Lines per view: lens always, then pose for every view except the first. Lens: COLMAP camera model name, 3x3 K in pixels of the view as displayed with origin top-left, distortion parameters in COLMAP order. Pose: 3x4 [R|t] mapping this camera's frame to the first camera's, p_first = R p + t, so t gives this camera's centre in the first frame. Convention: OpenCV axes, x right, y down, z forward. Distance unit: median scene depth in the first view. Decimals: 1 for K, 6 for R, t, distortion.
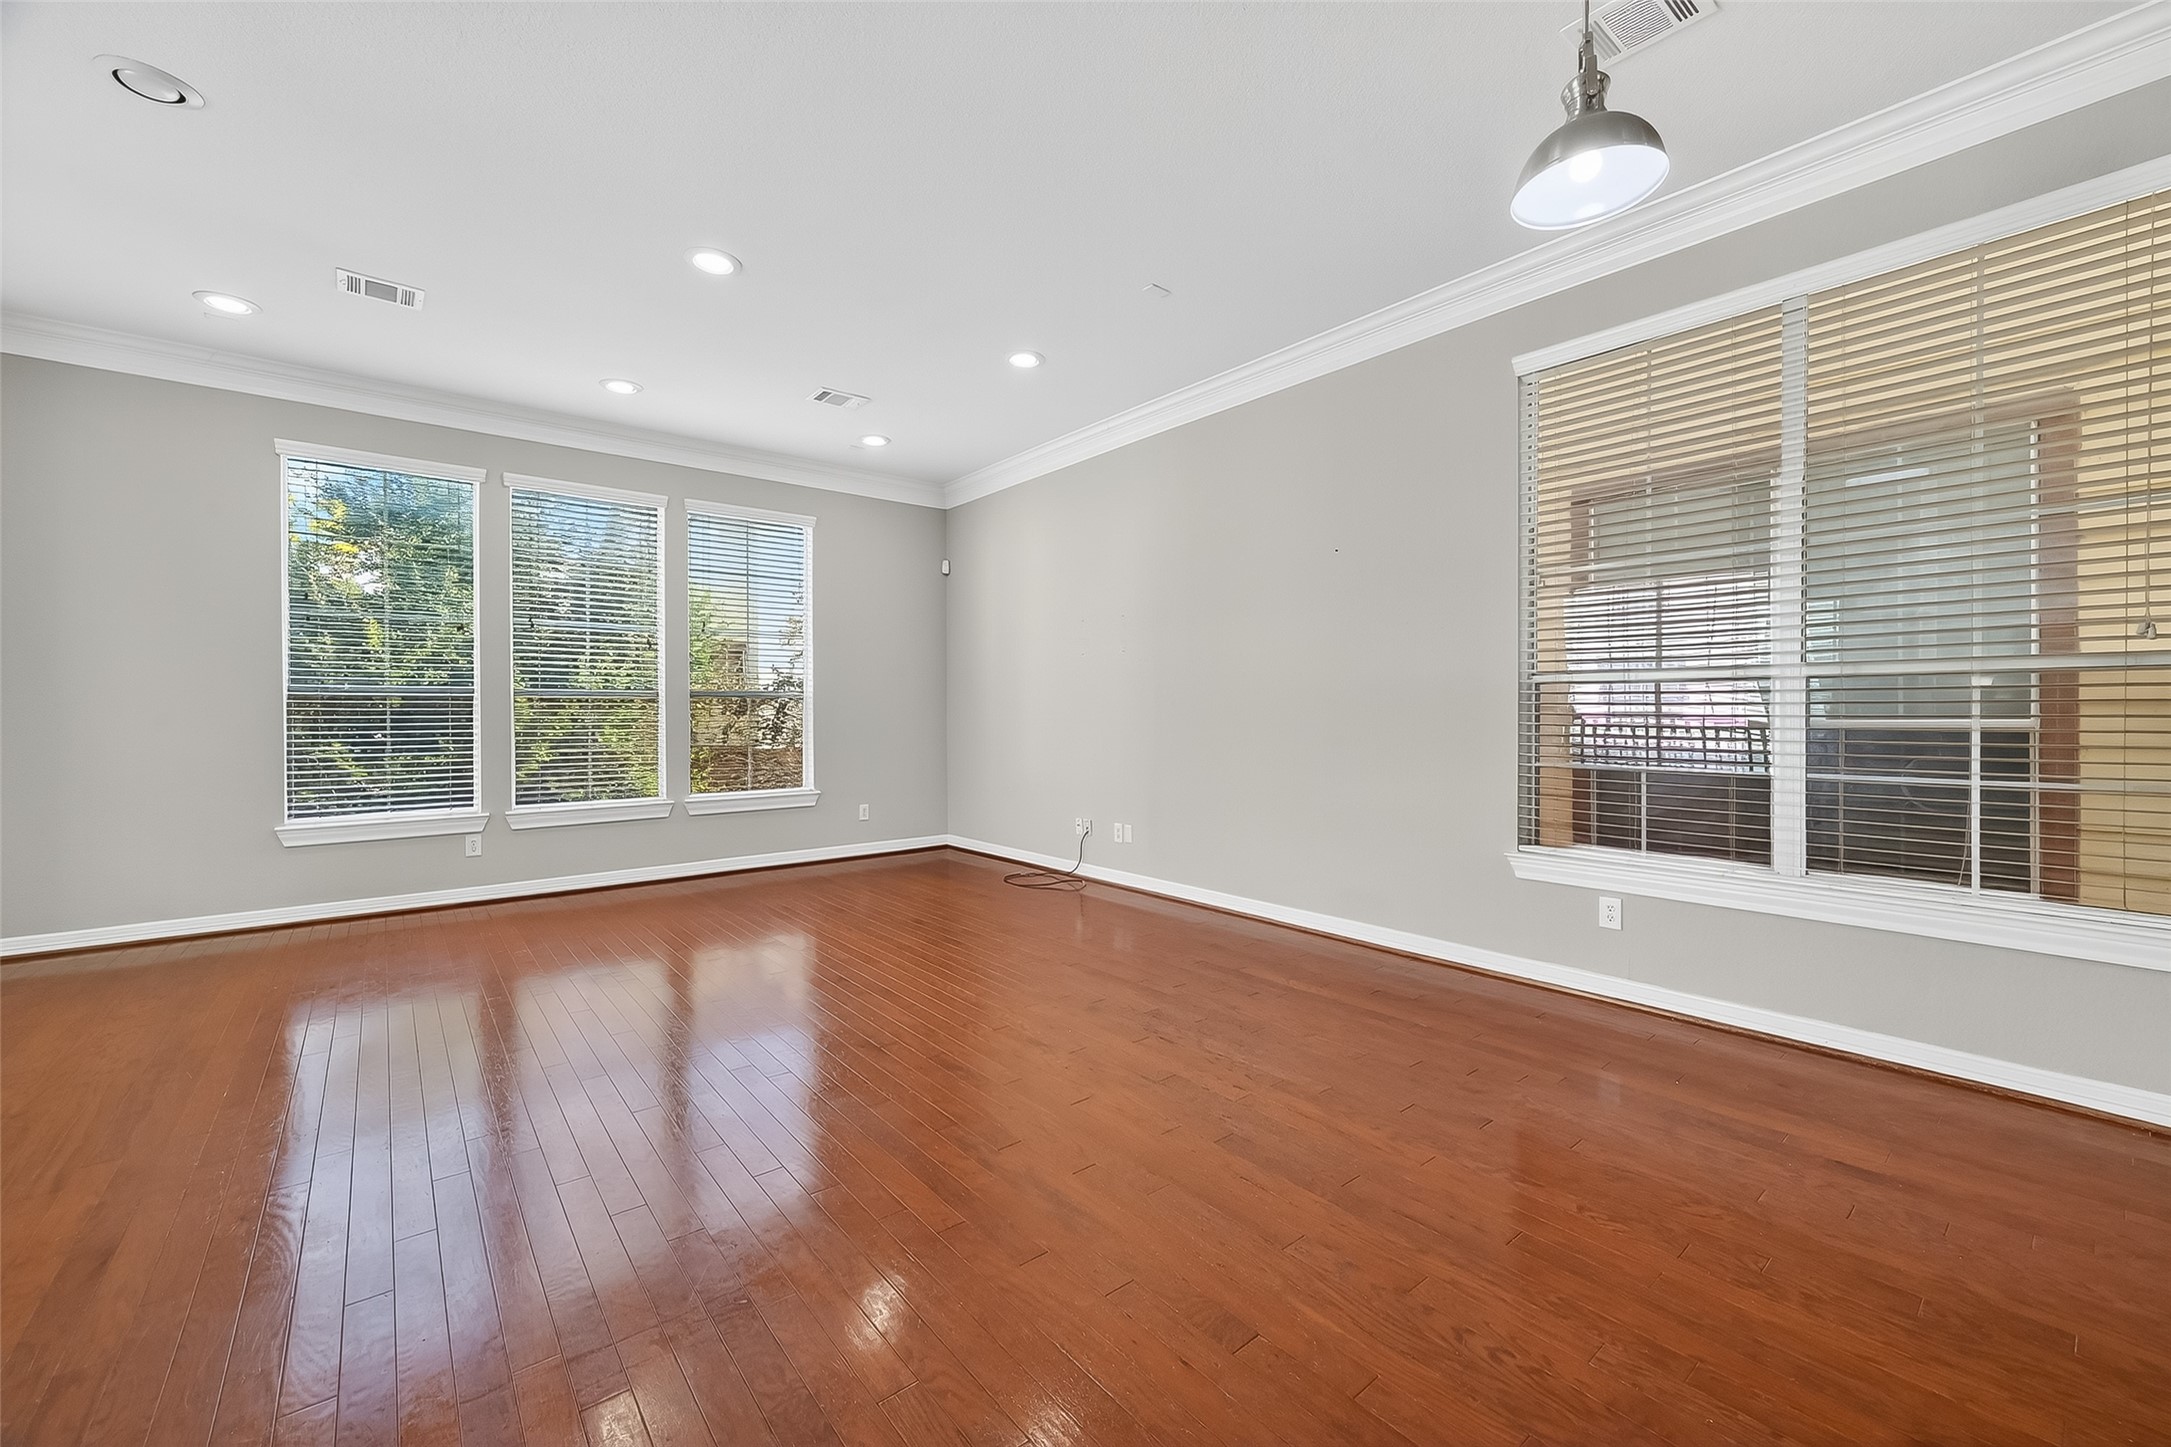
lens RADIAL K [[871.0, 0, 1088.3], [0, 871.0, 722.0], [0, 0, 1]] dist [-0.002076, 0.000709]
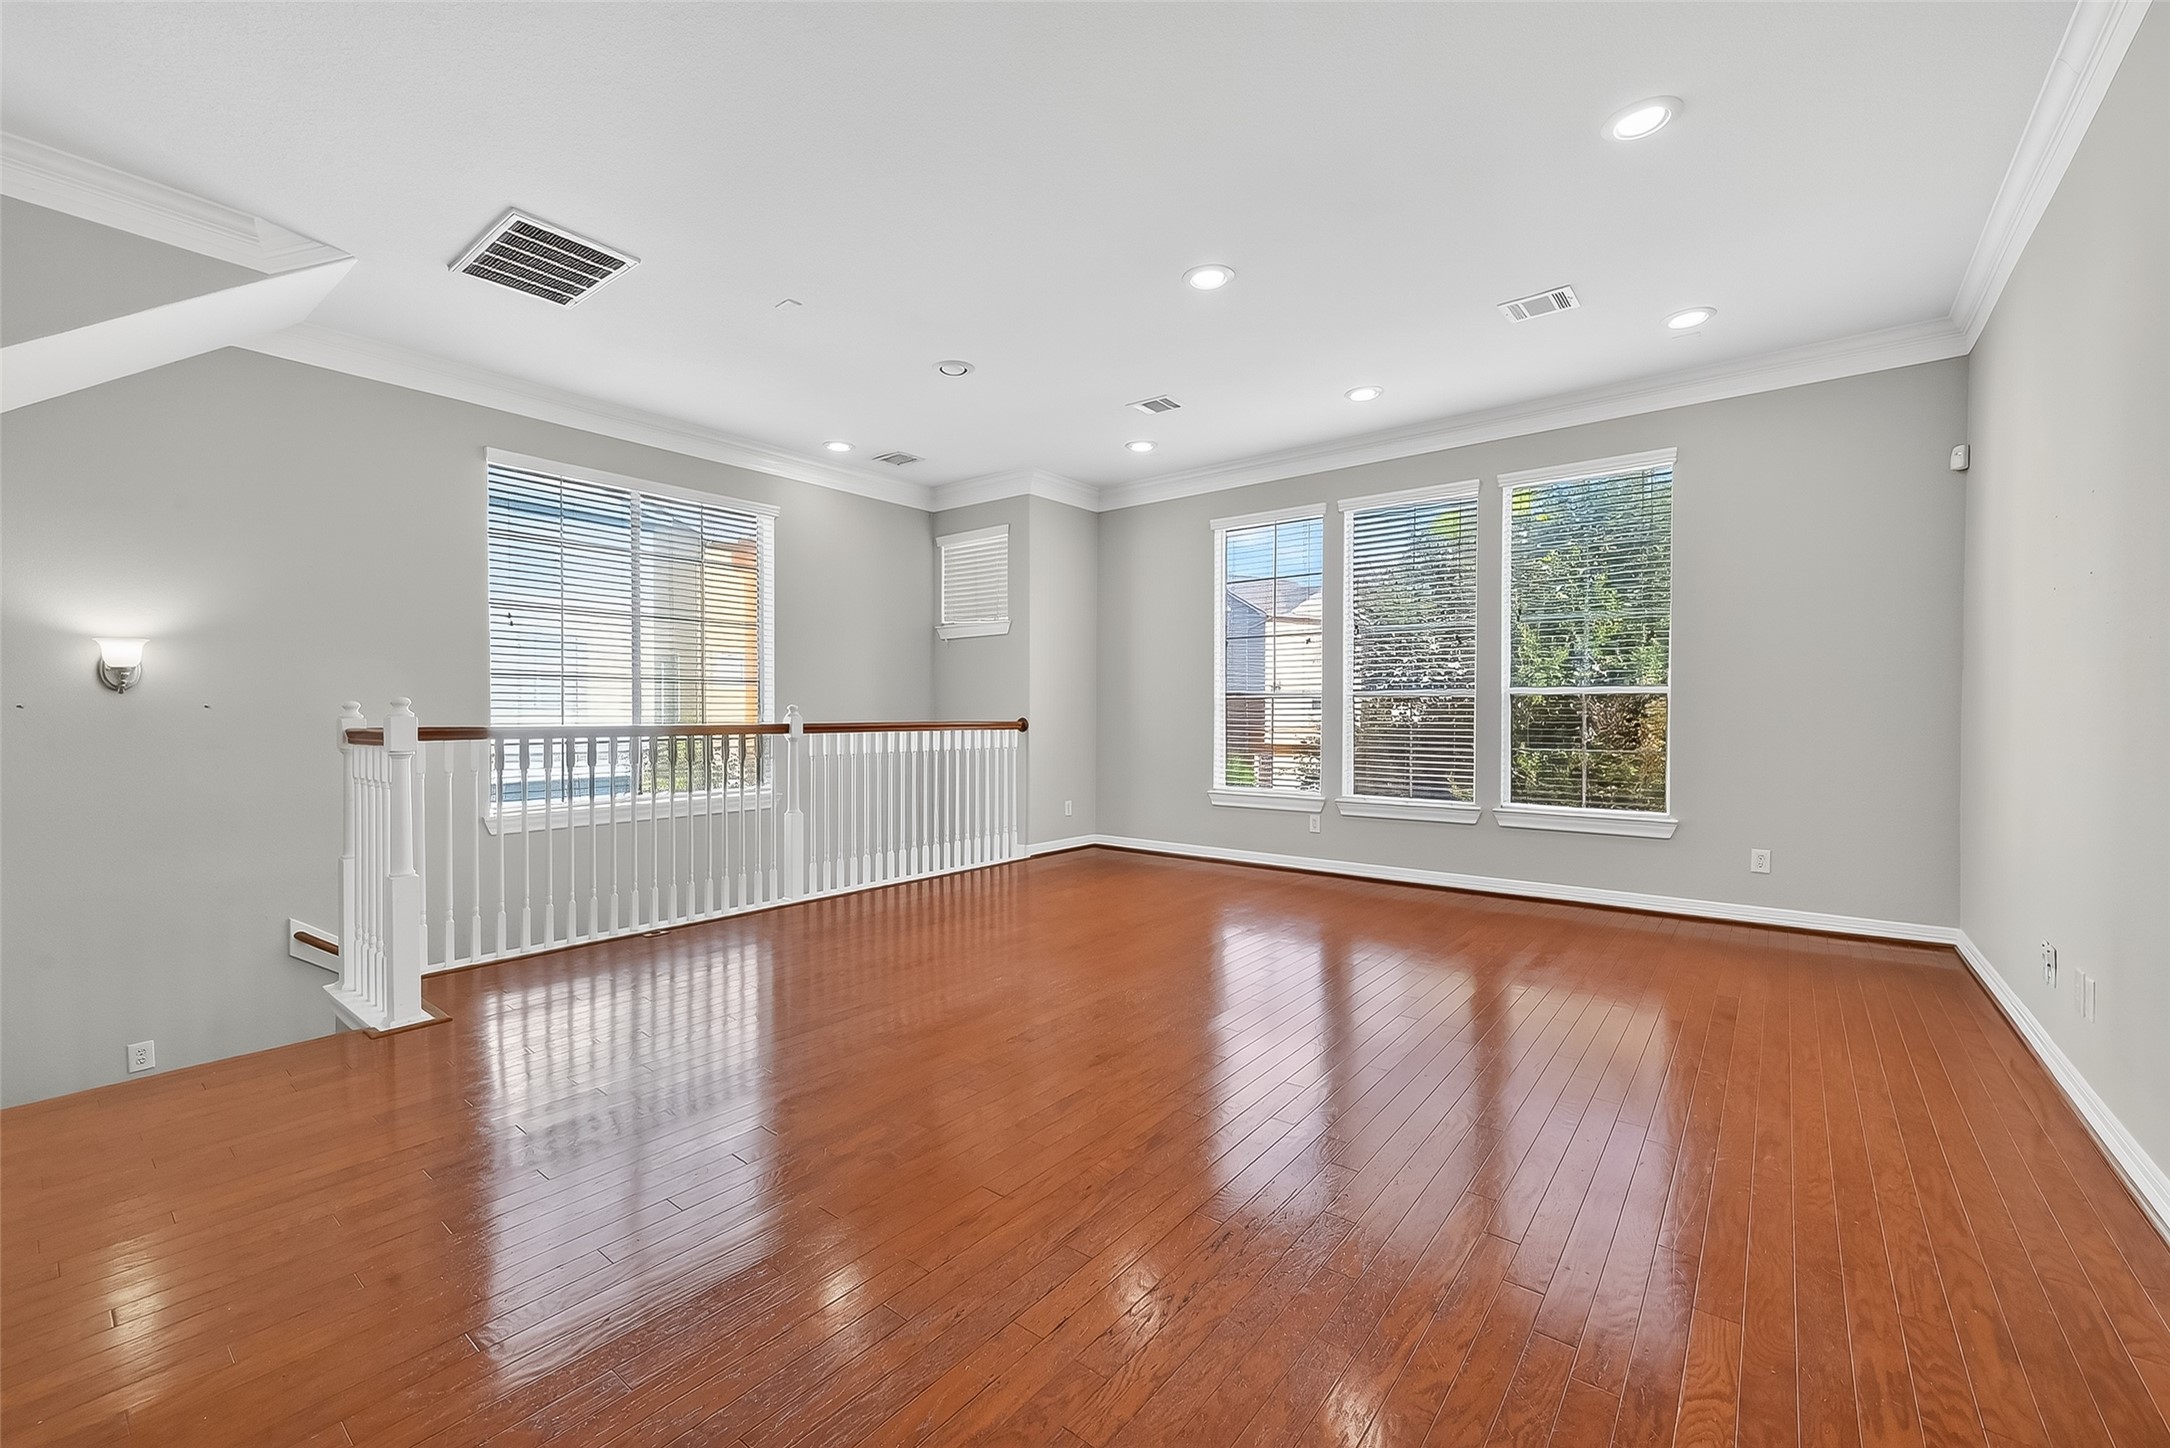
lens RADIAL K [[870.6, 0, 1083.1], [0, 870.6, 711.1], [0, 0, 1]] dist [-0.002076, 0.000709]
pose [[0.196453, 0.002747, -0.980509, 0.383309], [-0.012883, 0.999917, 0.000220, -0.006665], [0.980429, 0.012589, 0.196472, 0.451269]]
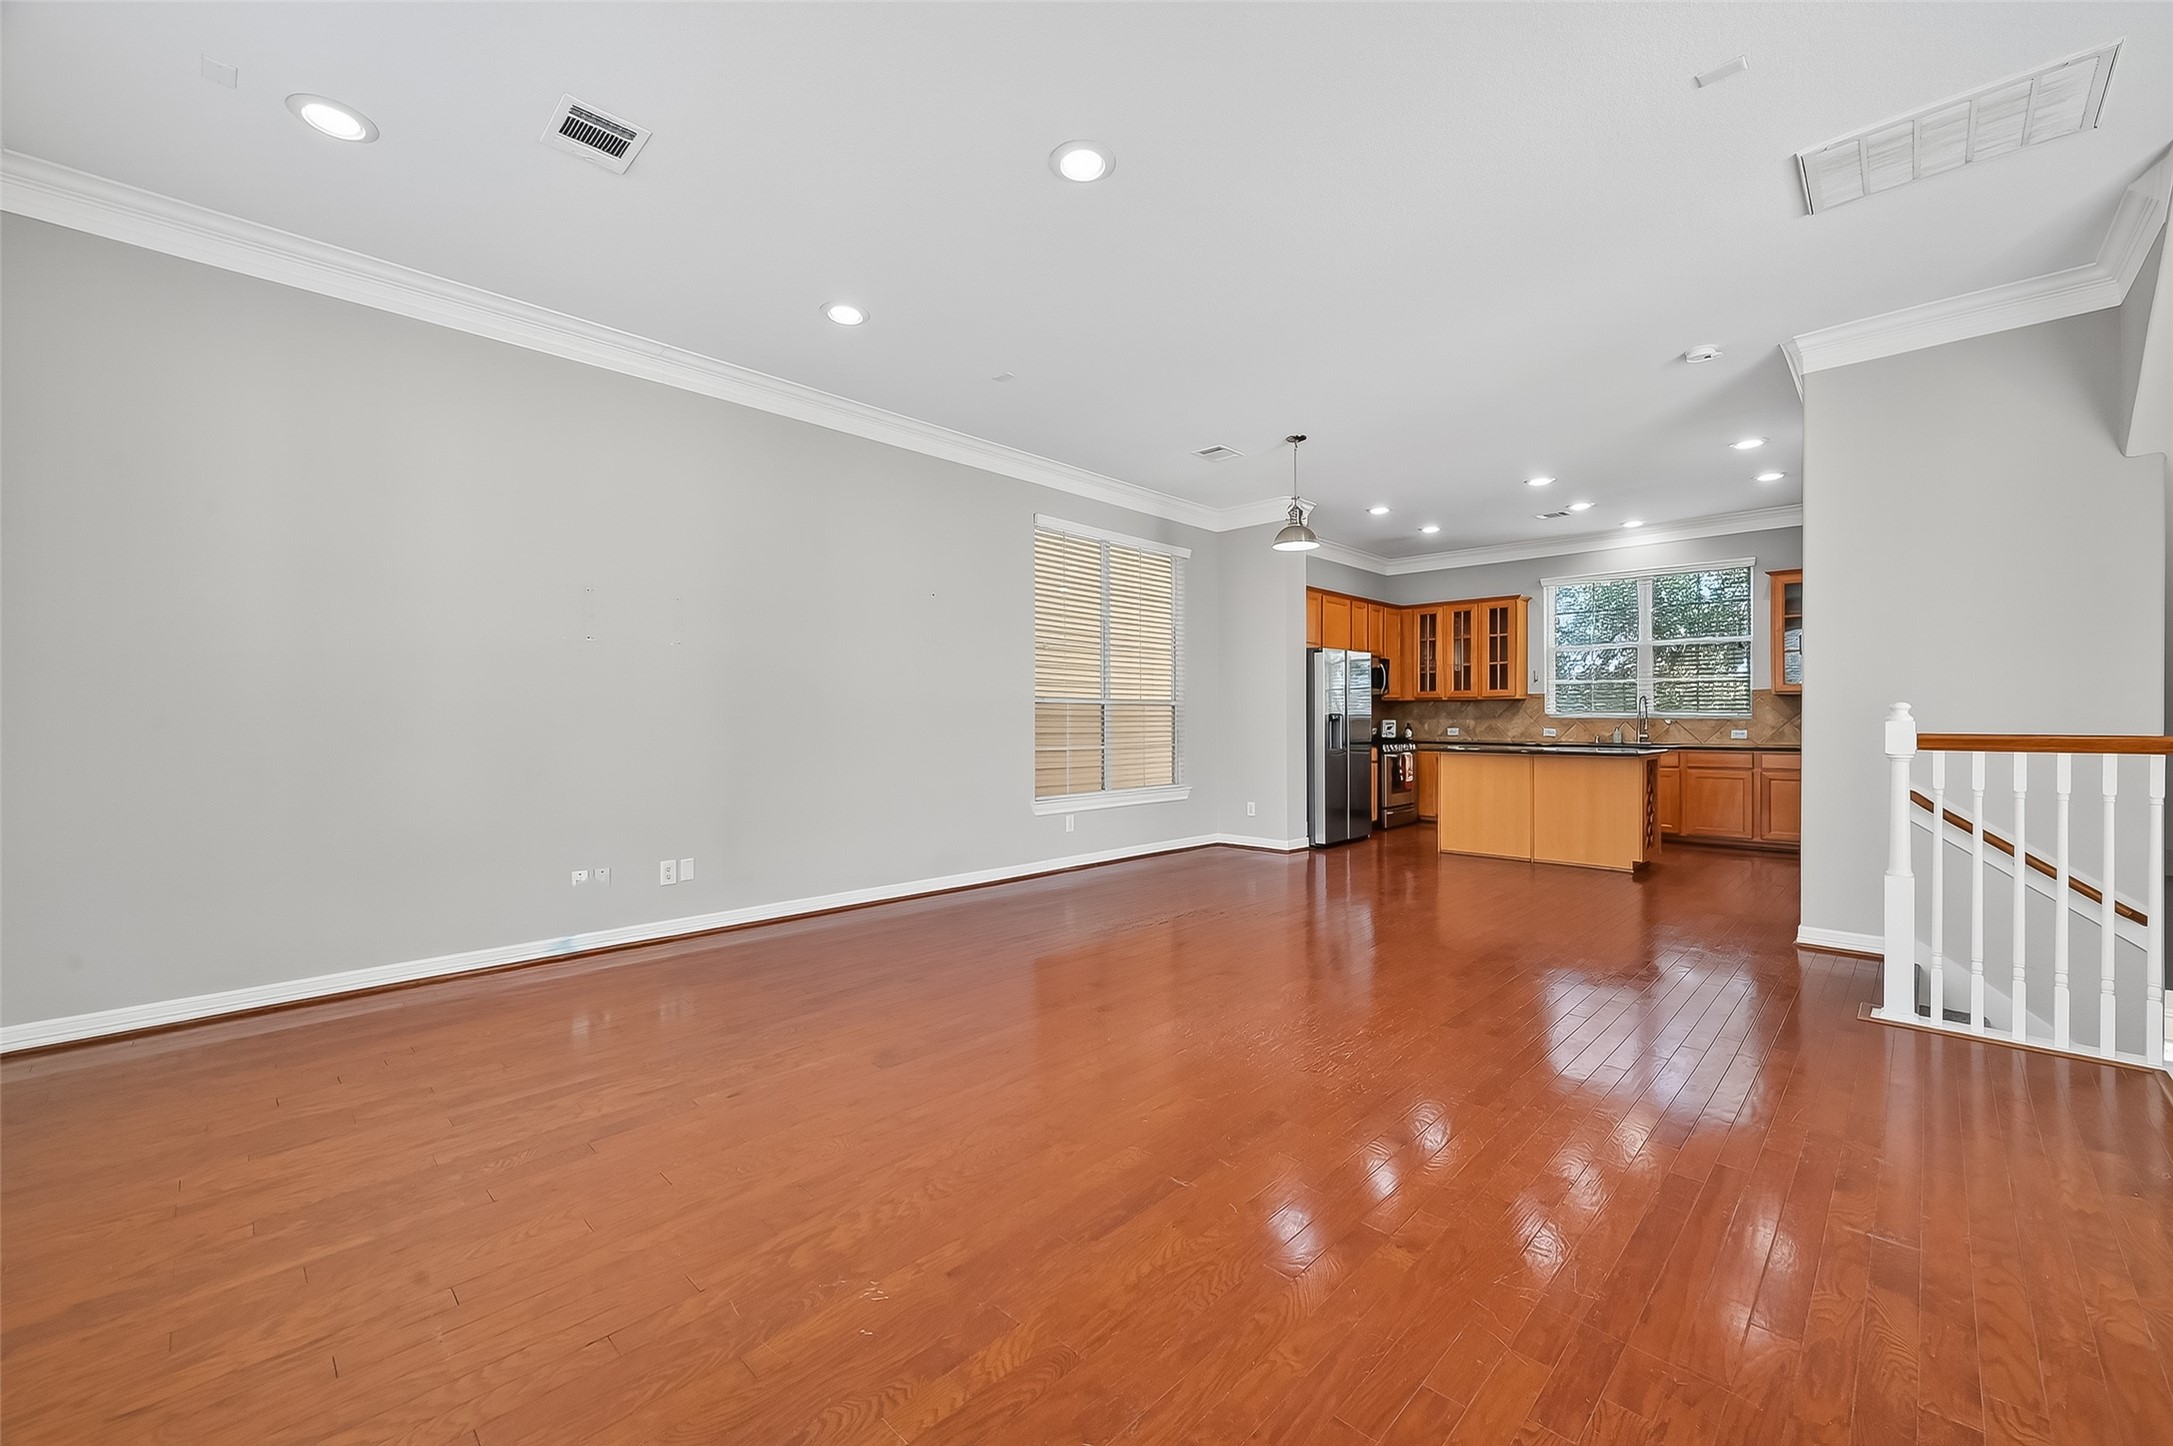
lens RADIAL K [[871.8, 0, 1097.2], [0, 871.8, 725.0], [0, 0, 1]] dist [-0.002076, 0.000709]
pose [[-0.115768, -0.004178, 0.993268, -0.836920], [0.016180, 0.999851, 0.006091, -0.006243], [-0.993145, 0.016776, -0.115683, 0.735646]]
